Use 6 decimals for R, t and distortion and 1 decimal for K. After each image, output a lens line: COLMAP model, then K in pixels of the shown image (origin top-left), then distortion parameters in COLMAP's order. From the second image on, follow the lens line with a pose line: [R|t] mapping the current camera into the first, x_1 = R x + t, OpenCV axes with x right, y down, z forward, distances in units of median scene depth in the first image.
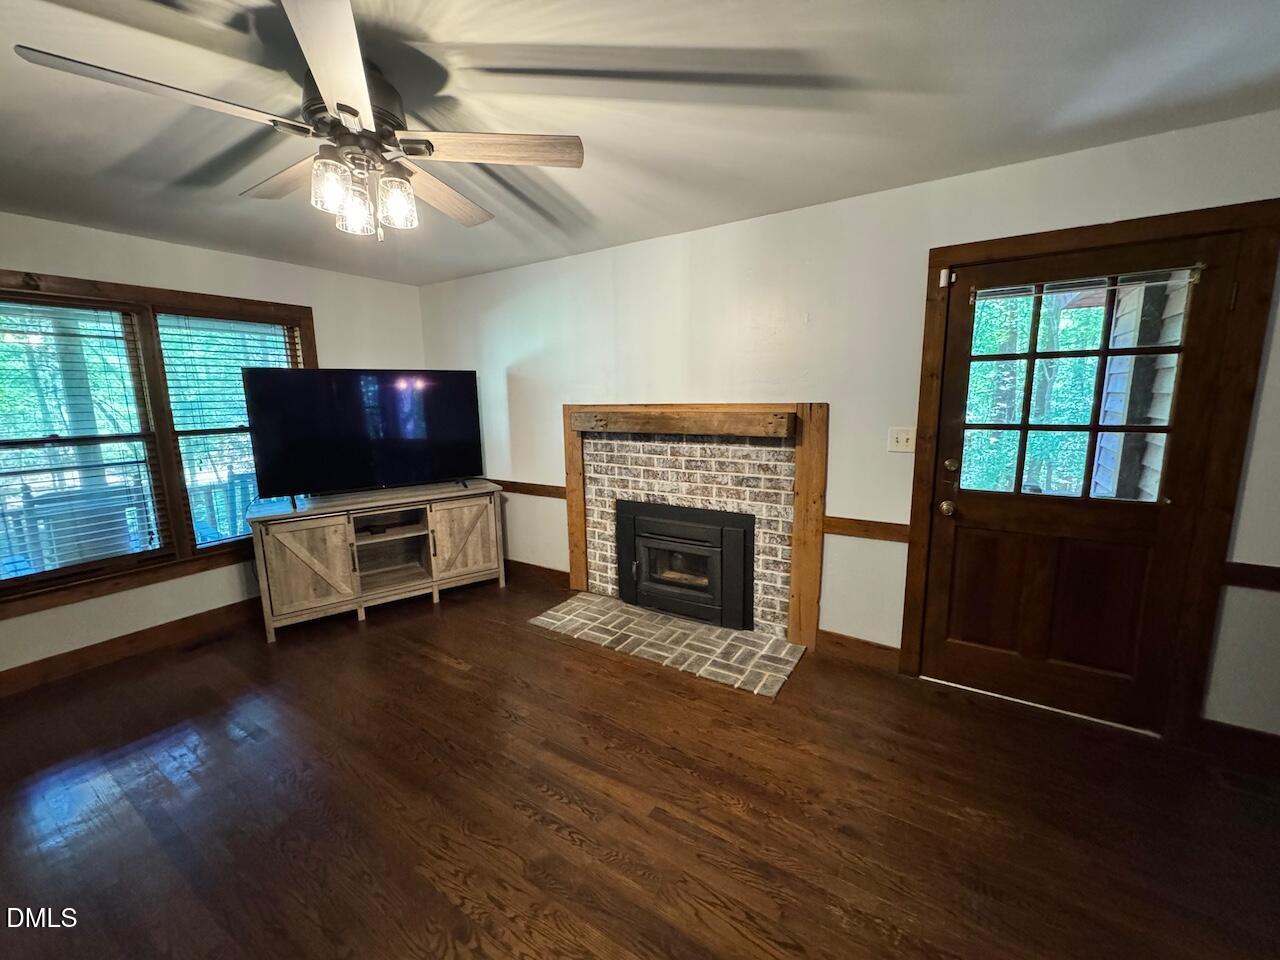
lens RADIAL K [[509.9, 0, 640.0], [0, 509.9, 480.0], [0, 0, 1]] dist [0.000556, -0.000091]
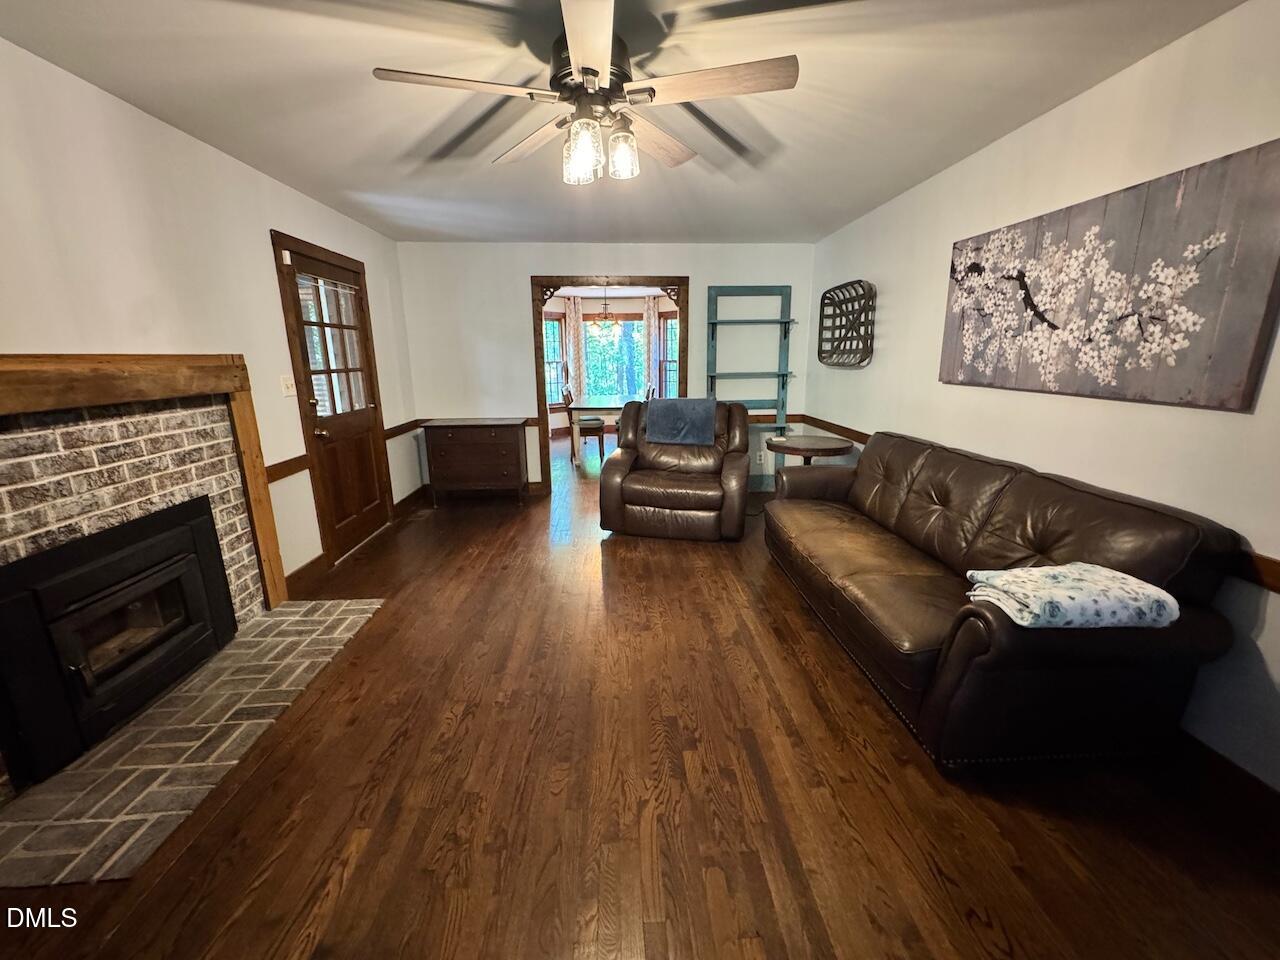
lens RADIAL K [[509.9, 0, 640.0], [0, 509.9, 480.0], [0, 0, 1]] dist [0.000556, -0.000091]
pose [[-0.583480, -0.173368, 0.793407, -0.768077], [0.150646, 0.936889, 0.315507, -0.099250], [-0.798033, 0.303615, -0.520539, 0.813390]]
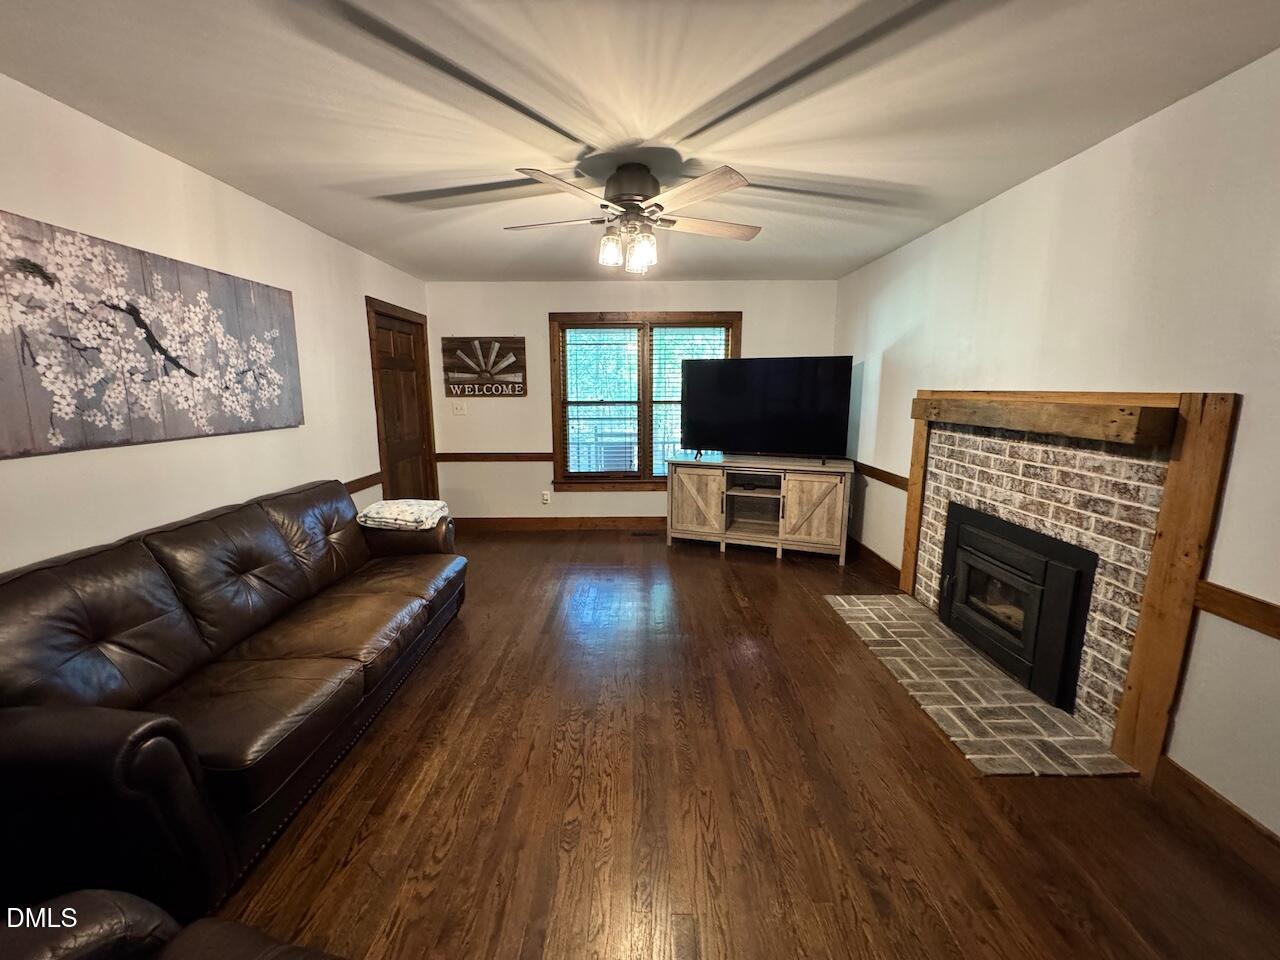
lens RADIAL K [[509.9, 0, 640.0], [0, 509.9, 480.0], [0, 0, 1]] dist [0.000556, -0.000091]
pose [[0.545069, 0.166806, -0.821630, 0.412194], [-0.144543, 0.984030, 0.103887, -0.011917], [0.825837, 0.062135, 0.560475, 0.085546]]
